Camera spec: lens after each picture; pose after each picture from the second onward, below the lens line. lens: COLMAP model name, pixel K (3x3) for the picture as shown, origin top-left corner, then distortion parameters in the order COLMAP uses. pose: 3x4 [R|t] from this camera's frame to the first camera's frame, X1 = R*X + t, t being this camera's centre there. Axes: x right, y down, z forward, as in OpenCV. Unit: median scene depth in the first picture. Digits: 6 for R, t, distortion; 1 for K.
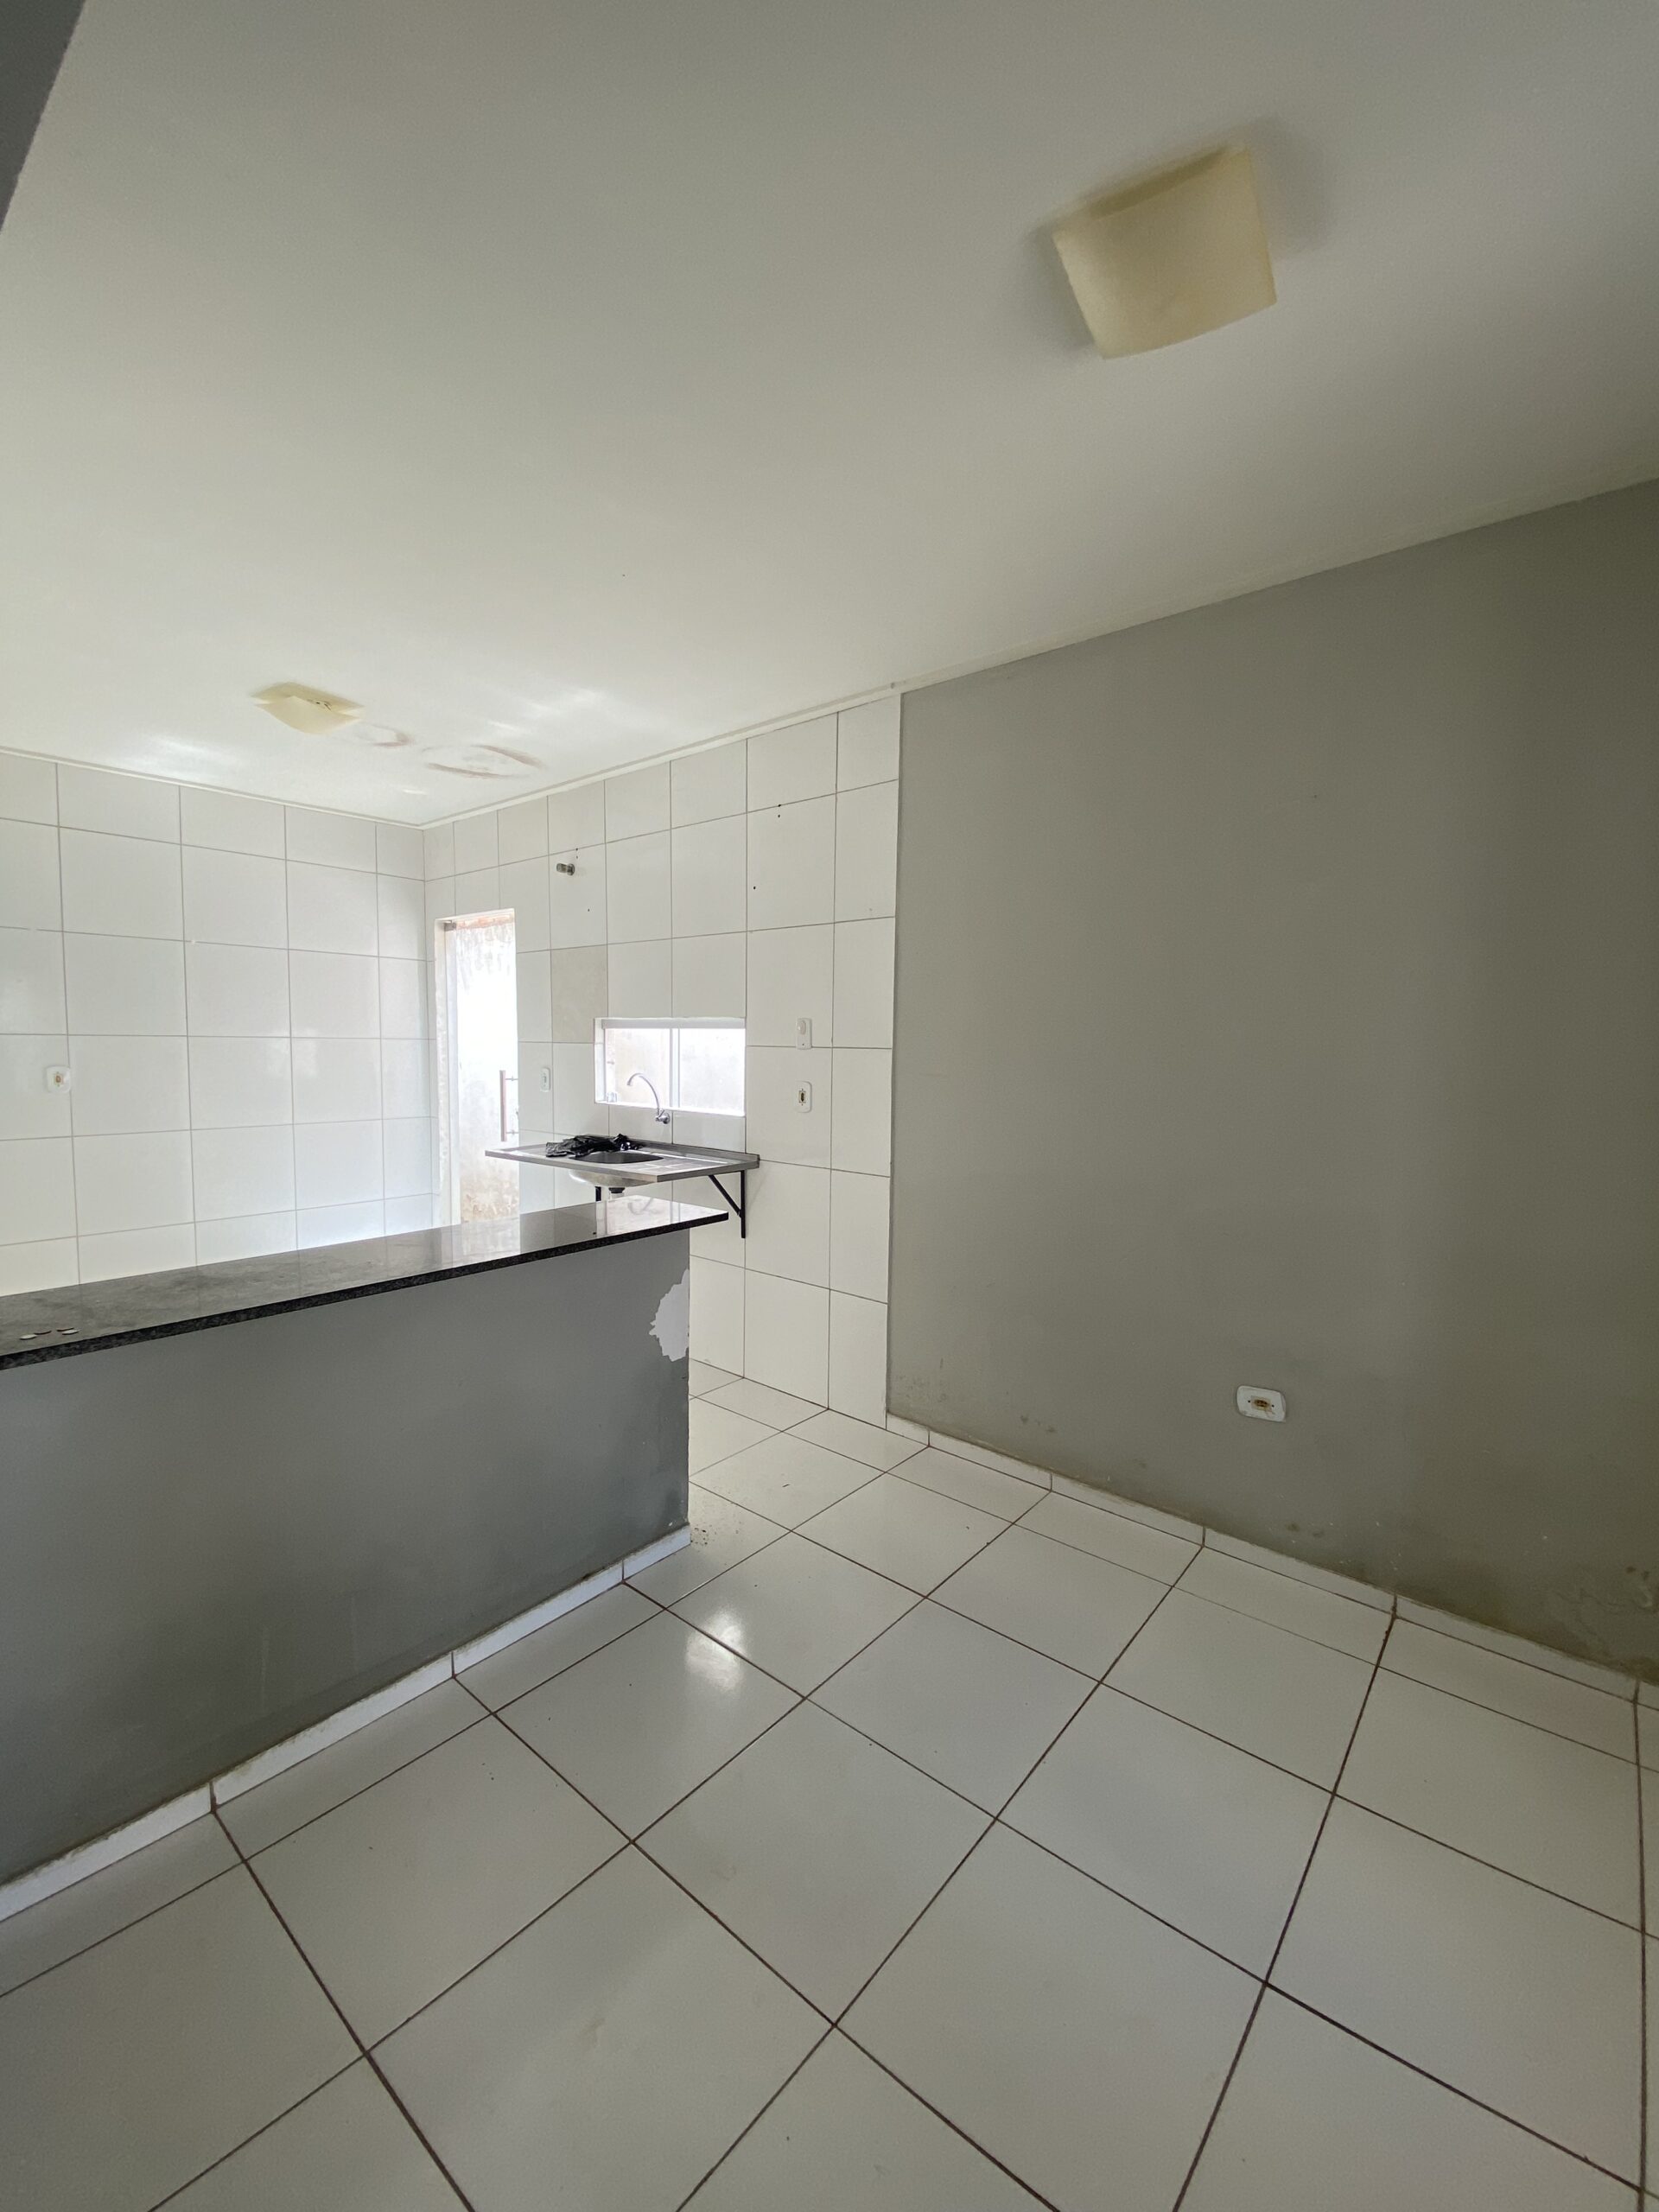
lens RADIAL K [[900.2, 0, 841.0], [0, 900.2, 1129.4], [0, 0, 1]] dist [-0.031024, -0.000063]
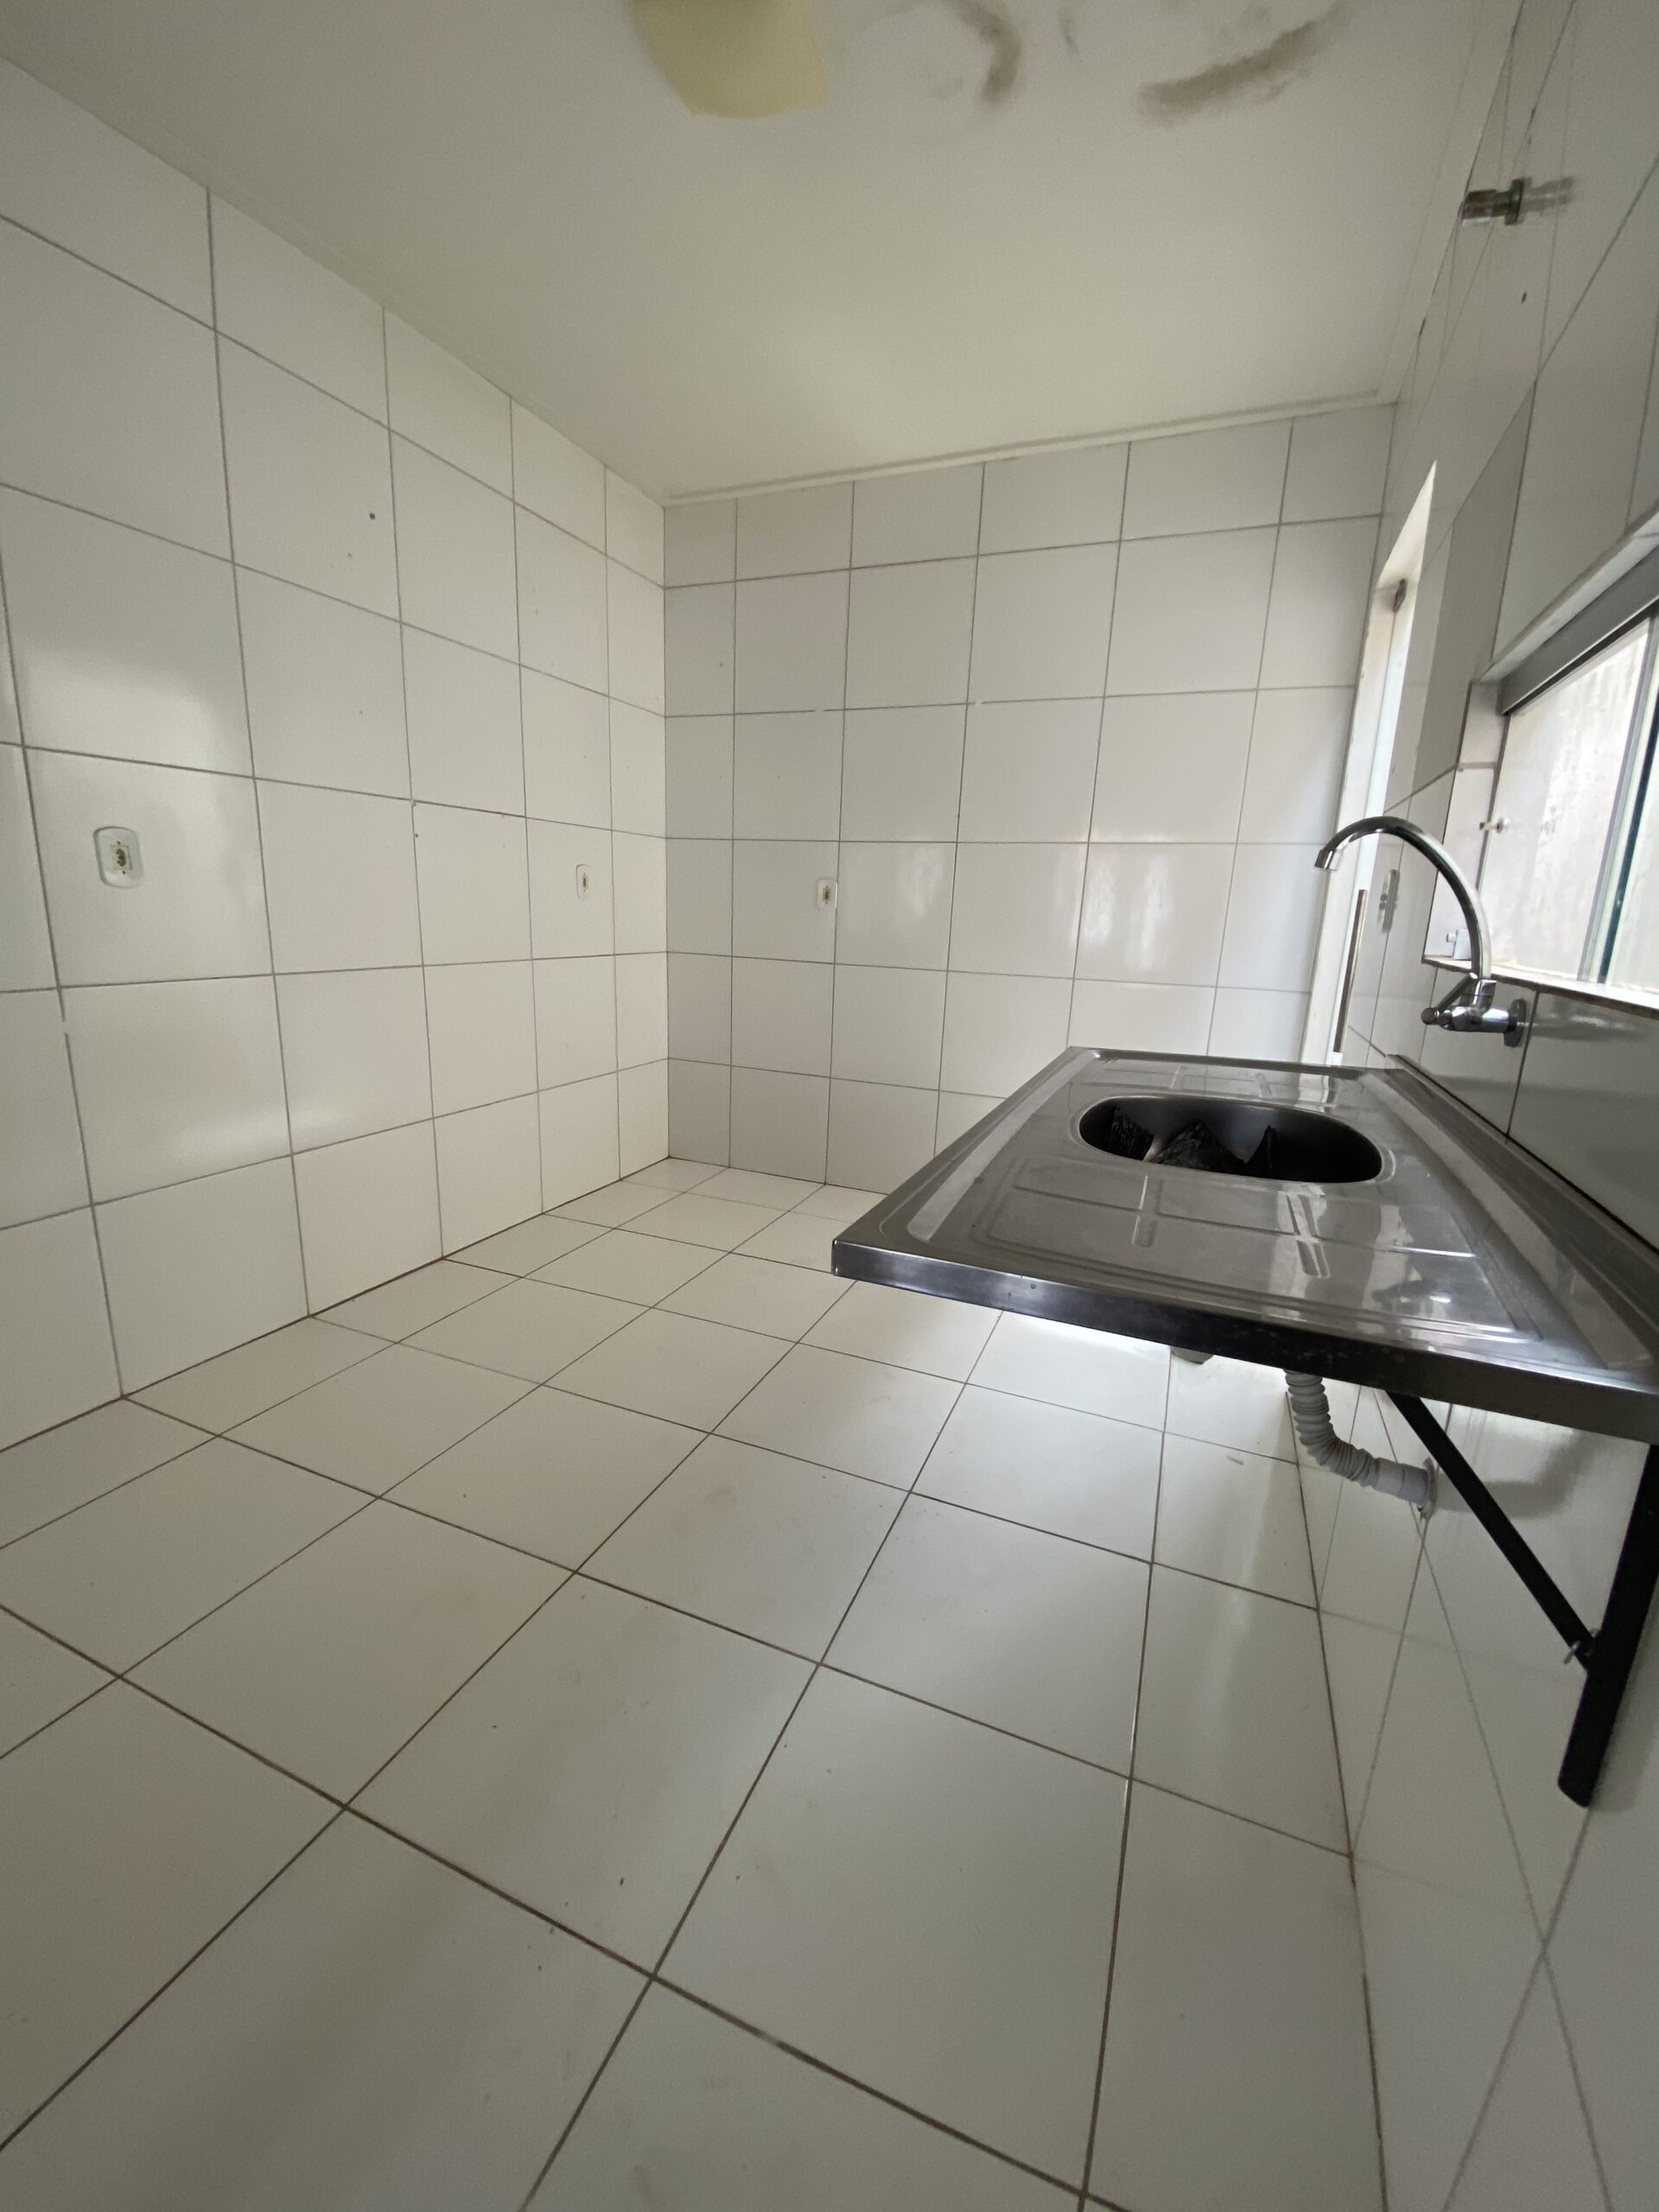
lens RADIAL K [[900.2, 0, 841.0], [0, 900.2, 1129.4], [0, 0, 1]] dist [-0.031024, -0.000063]
pose [[0.295754, 0.223518, -0.928746, -0.028939], [-0.125671, 0.972894, 0.194124, -0.006984], [0.946962, 0.059304, 0.315827, 0.751470]]
